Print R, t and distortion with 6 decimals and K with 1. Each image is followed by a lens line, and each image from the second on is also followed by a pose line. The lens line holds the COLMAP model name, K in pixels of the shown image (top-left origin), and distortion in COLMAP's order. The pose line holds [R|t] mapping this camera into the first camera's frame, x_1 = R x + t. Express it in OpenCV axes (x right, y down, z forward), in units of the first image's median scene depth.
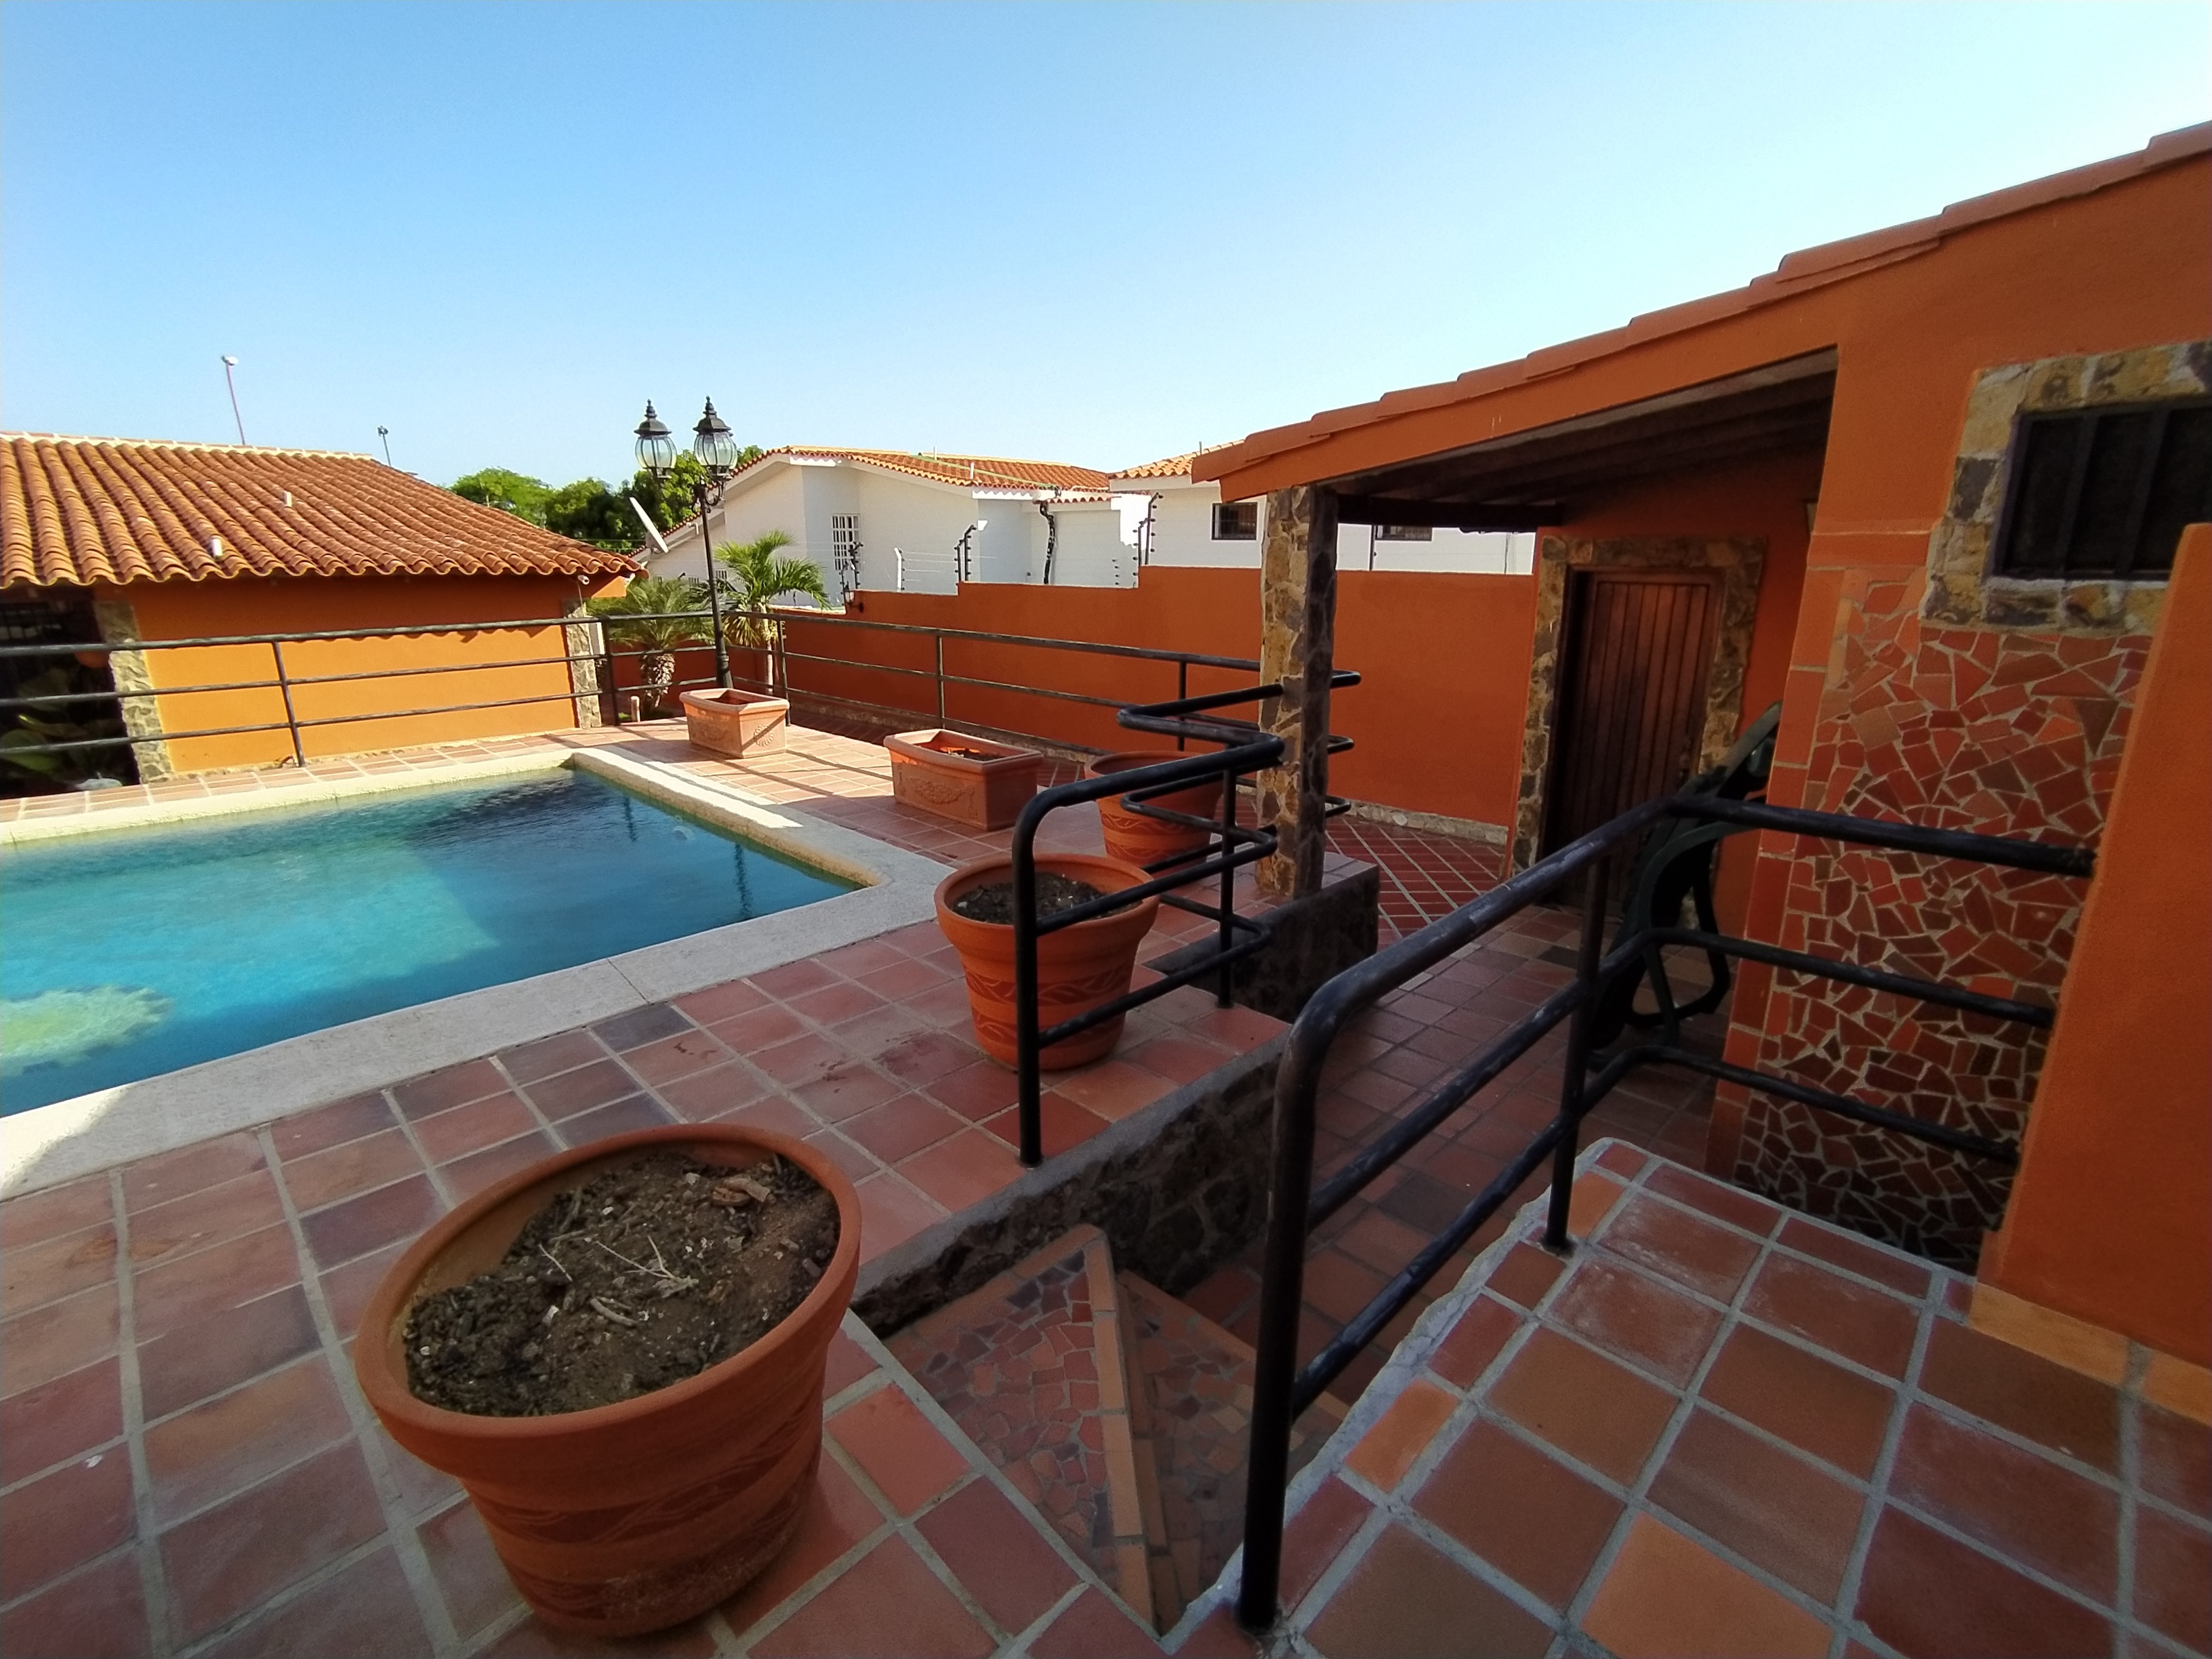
lens RADIAL K [[1019.3, 0, 1106.0], [0, 1019.3, 829.5], [0, 0, 1]] dist [-0.037871, 0.029061]
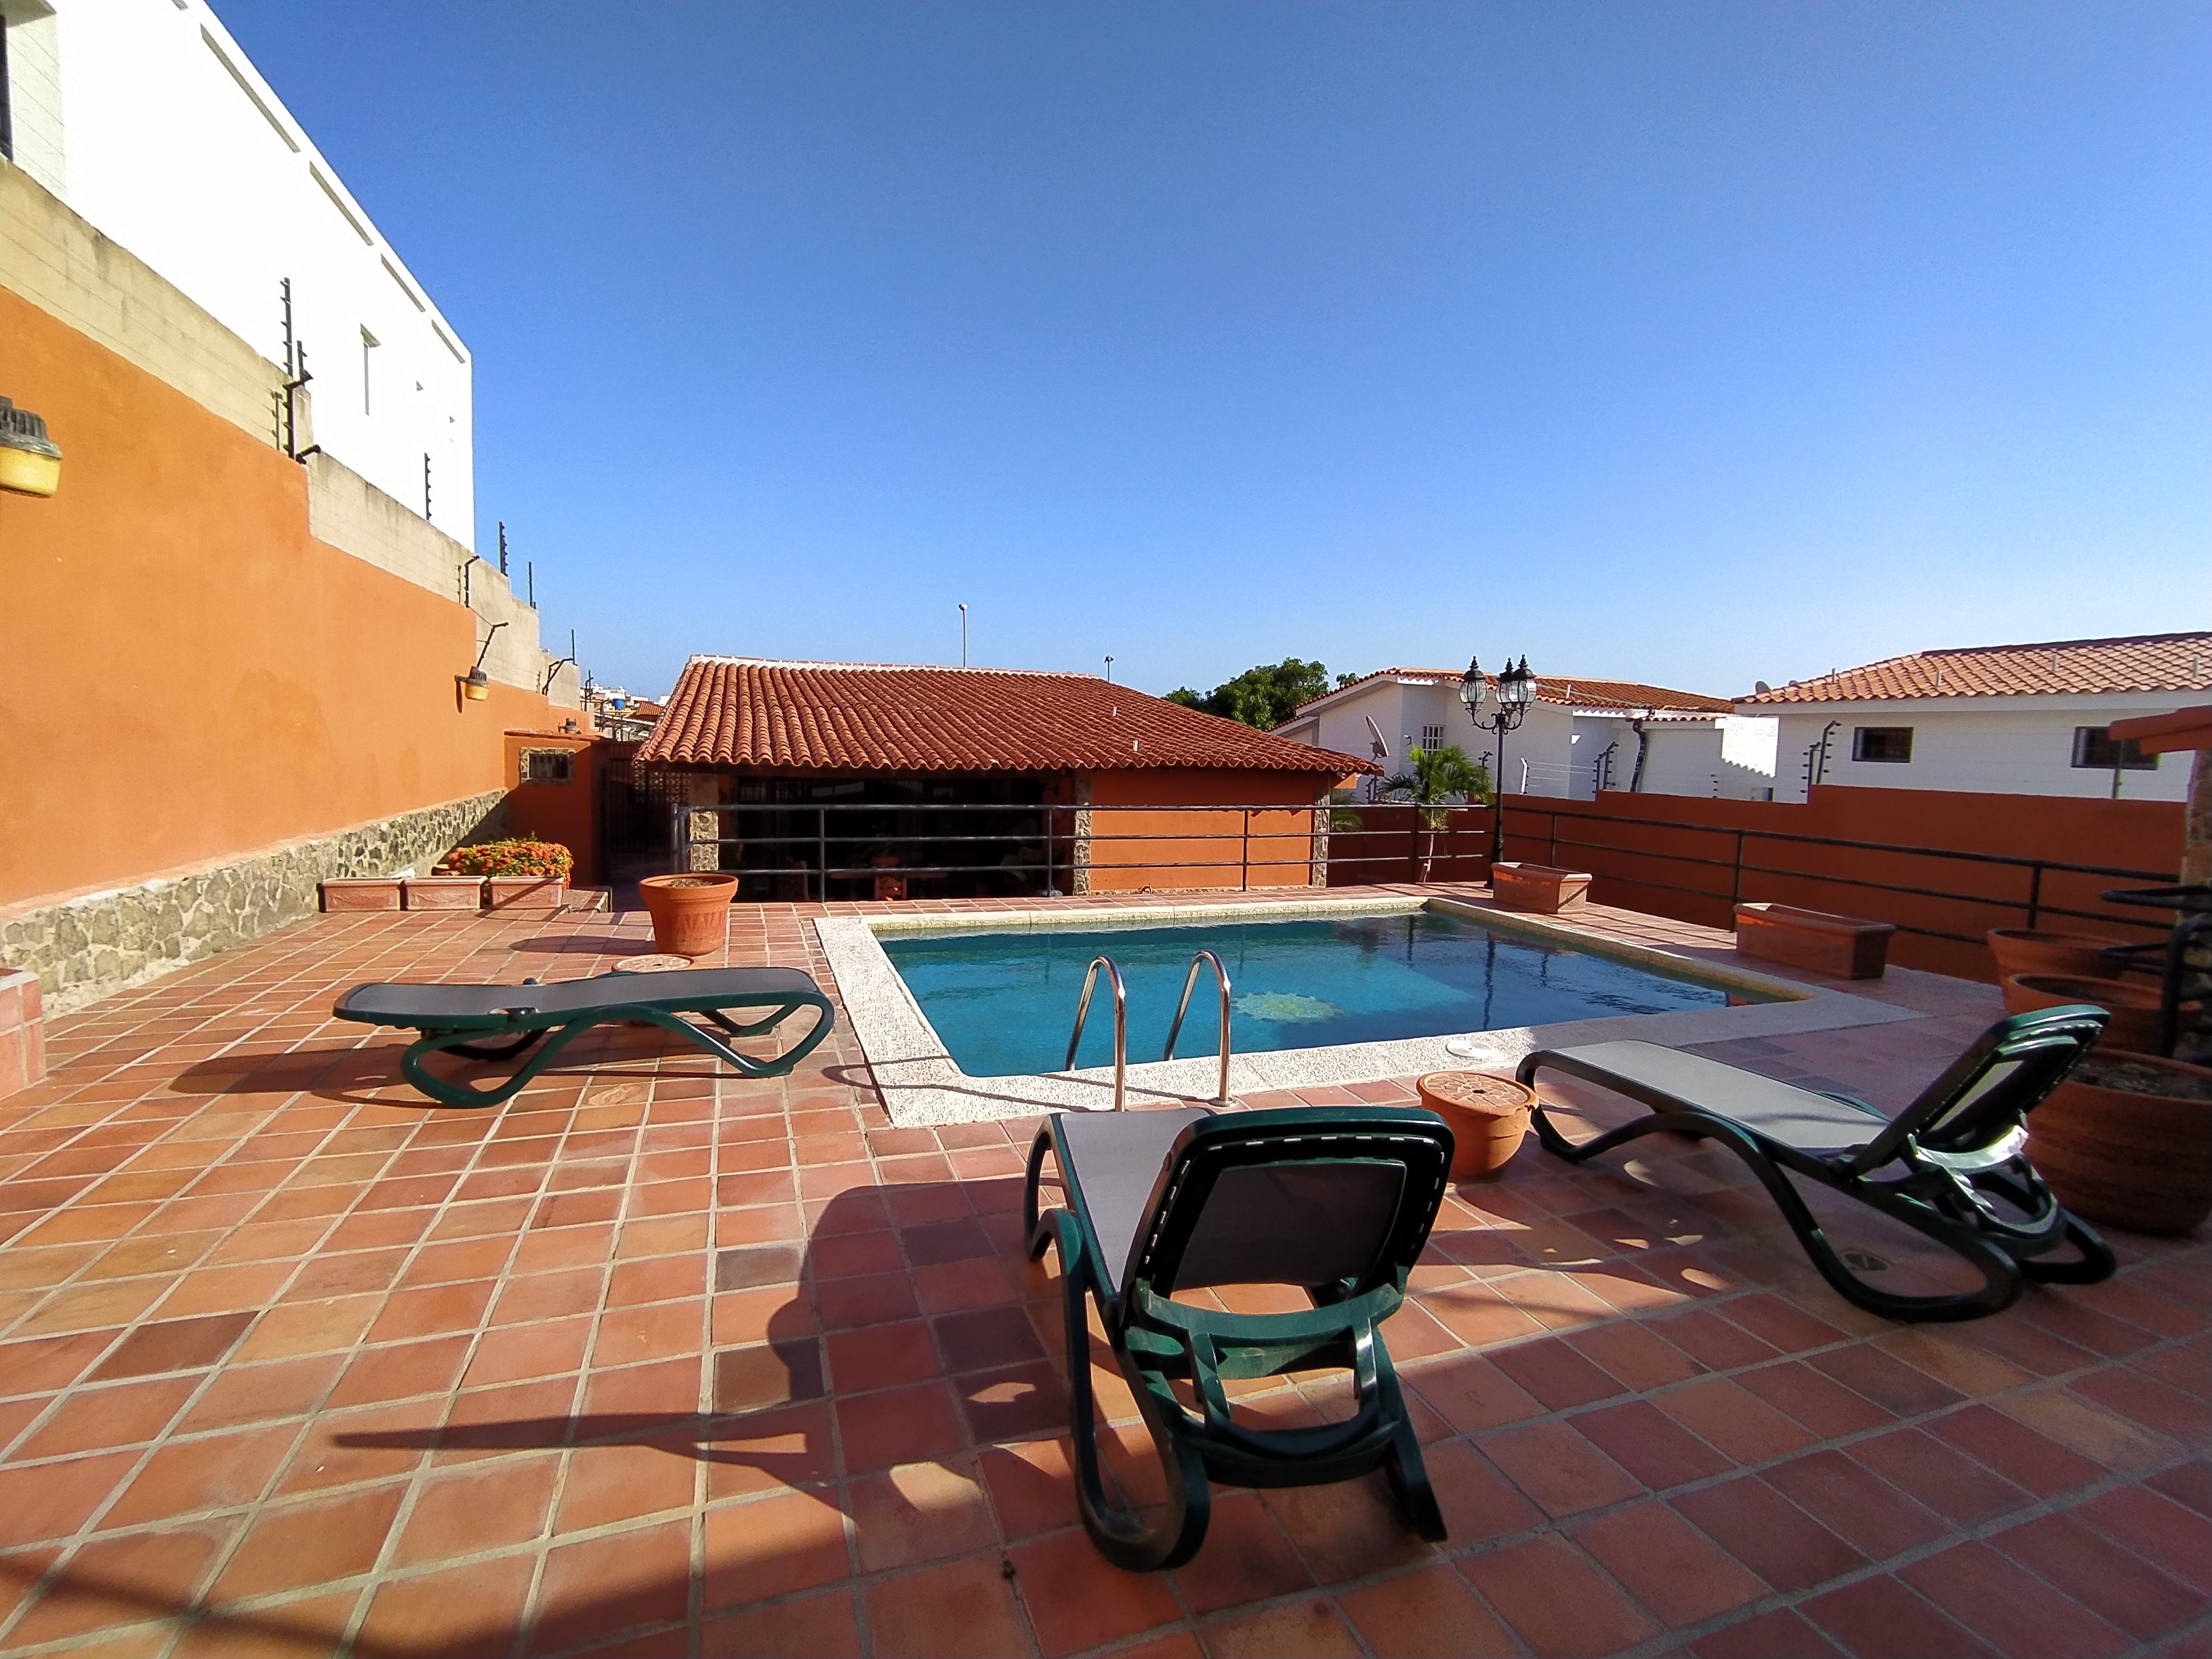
lens RADIAL K [[1017.0, 0, 1106.0], [0, 1017.0, 829.5], [0, 0, 1]] dist [-0.063609, 0.041789]
pose [[0.904939, 0.062198, -0.420972, -0.166088], [-0.140677, 0.977367, -0.158002, 0.054948], [0.401616, 0.202203, 0.893207, -0.217046]]
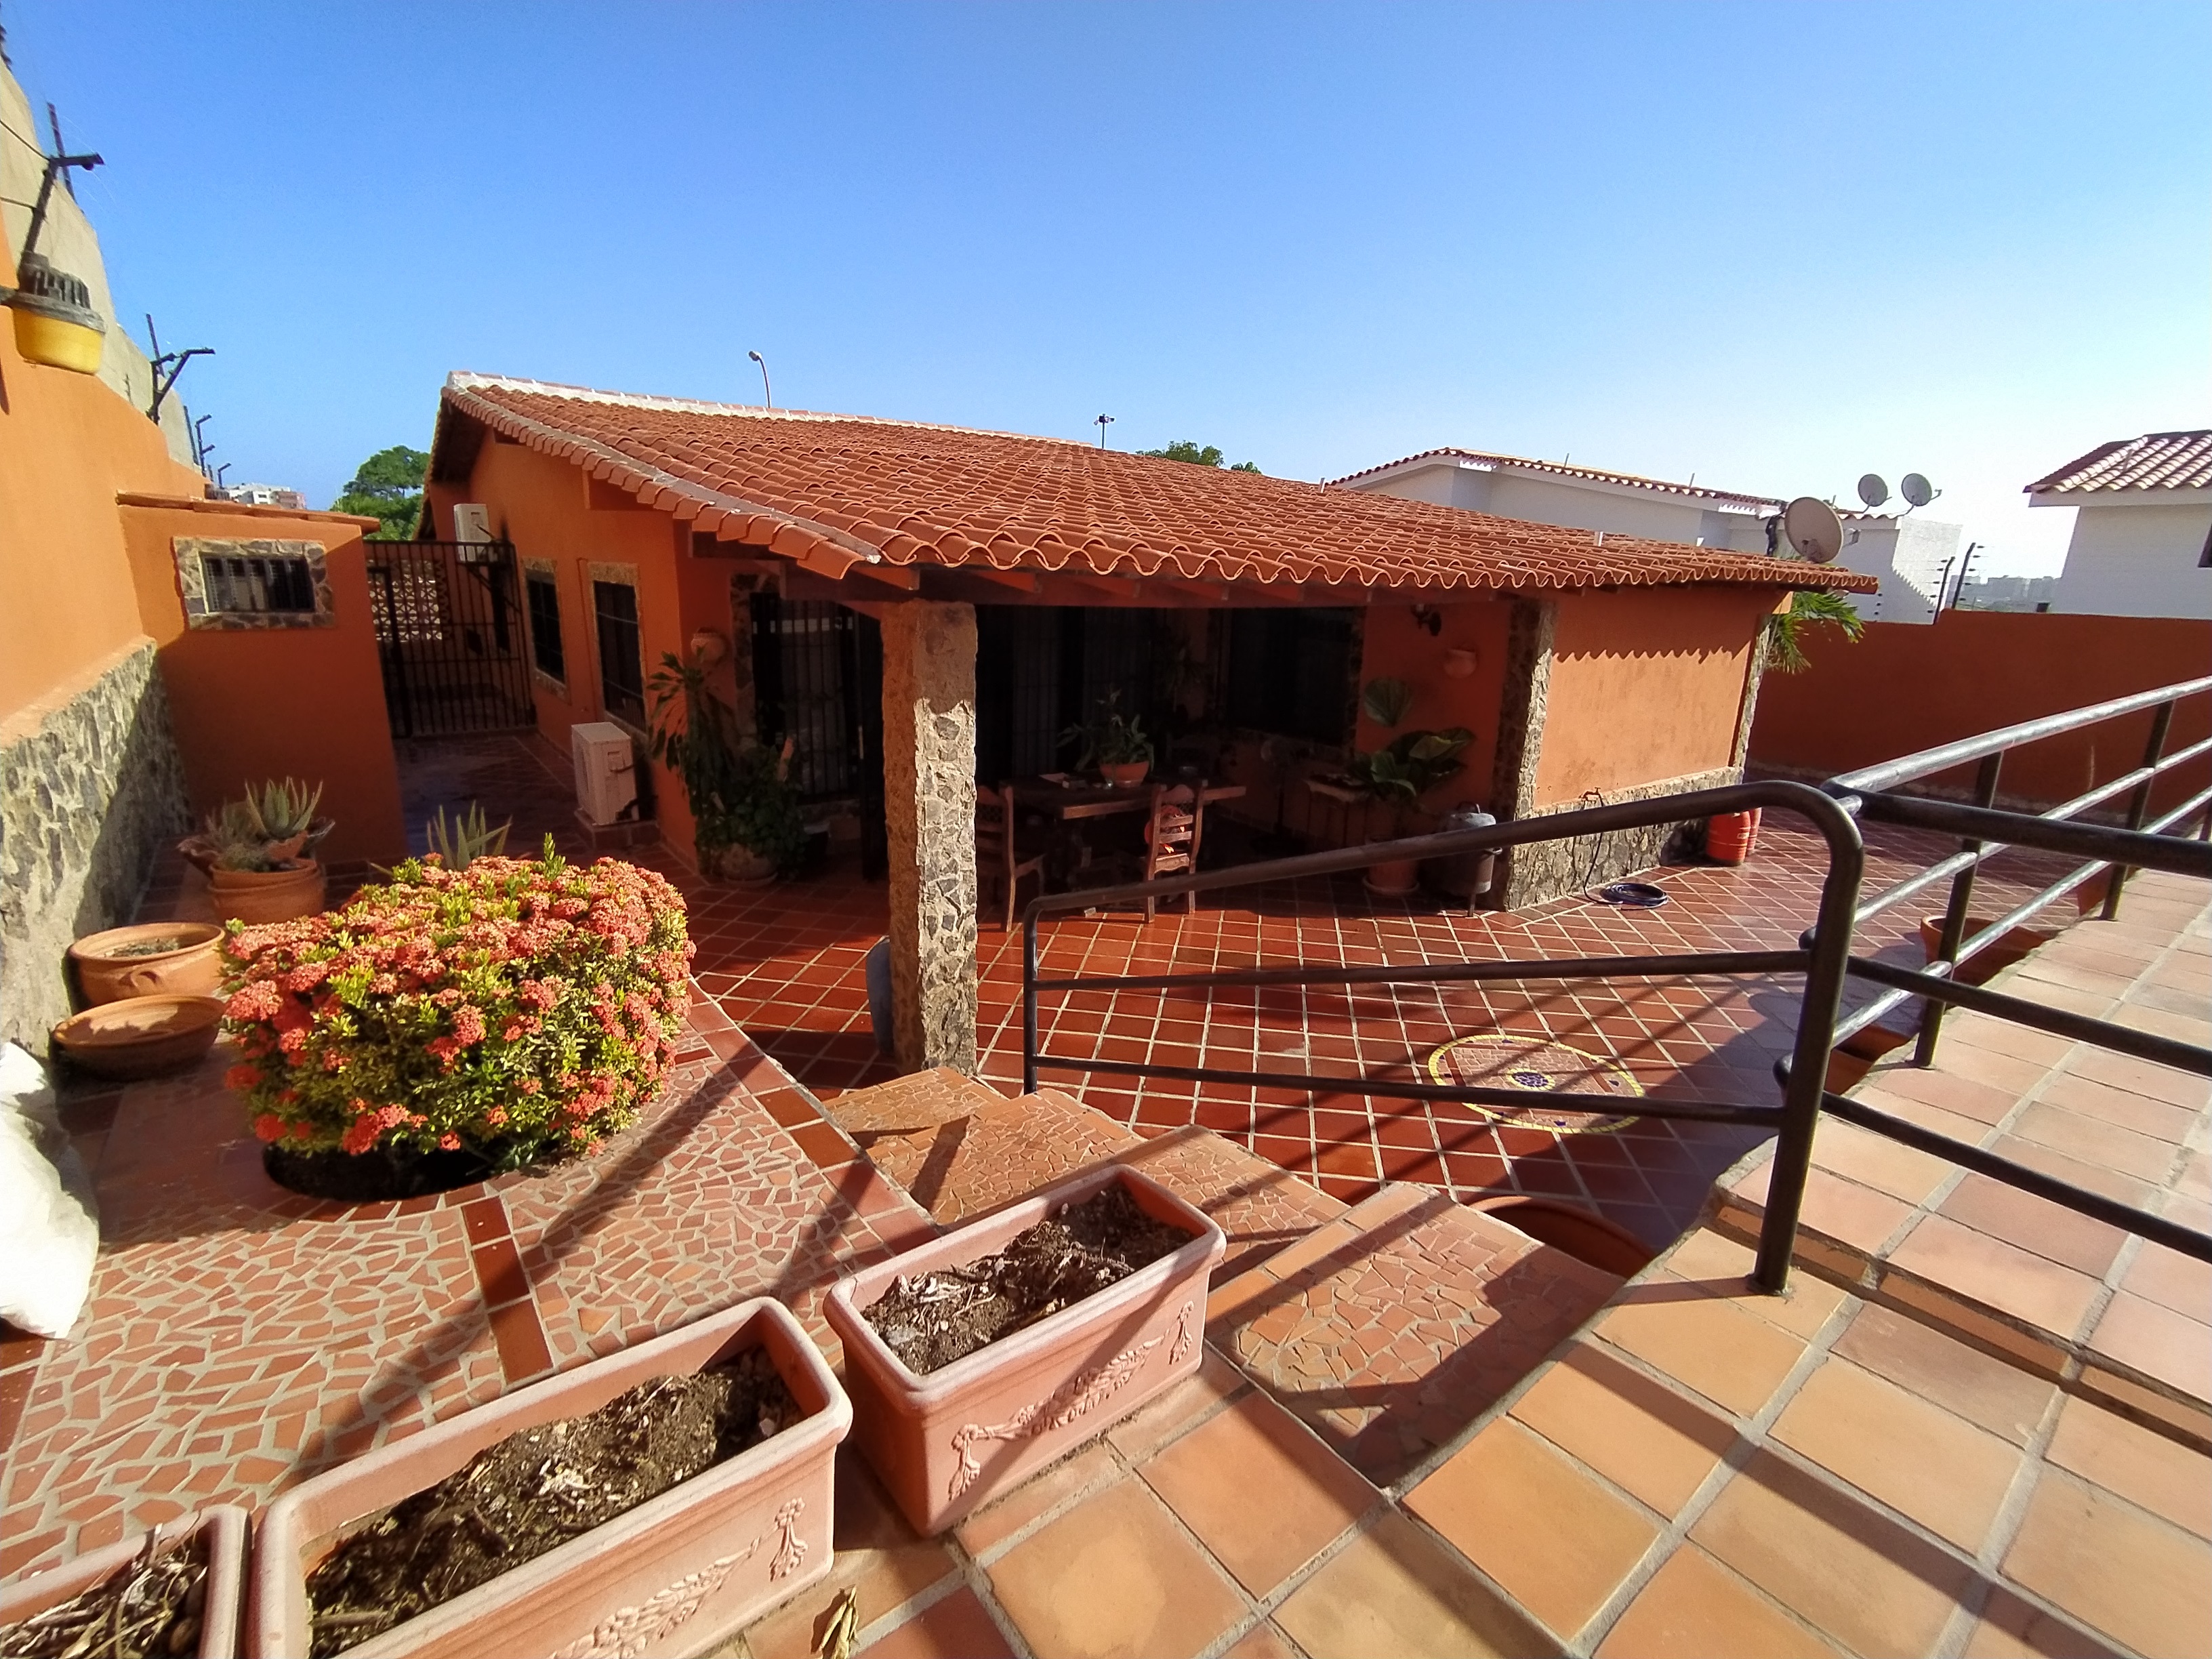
lens RADIAL K [[1017.0, 0, 1106.0], [0, 1017.0, 829.5], [0, 0, 1]] dist [-0.063609, 0.041789]
pose [[0.990569, 0.064245, -0.121023, -0.730034], [-0.065615, 0.997818, -0.007363, -0.007715], [0.120286, 0.015235, 0.992622, 0.089924]]
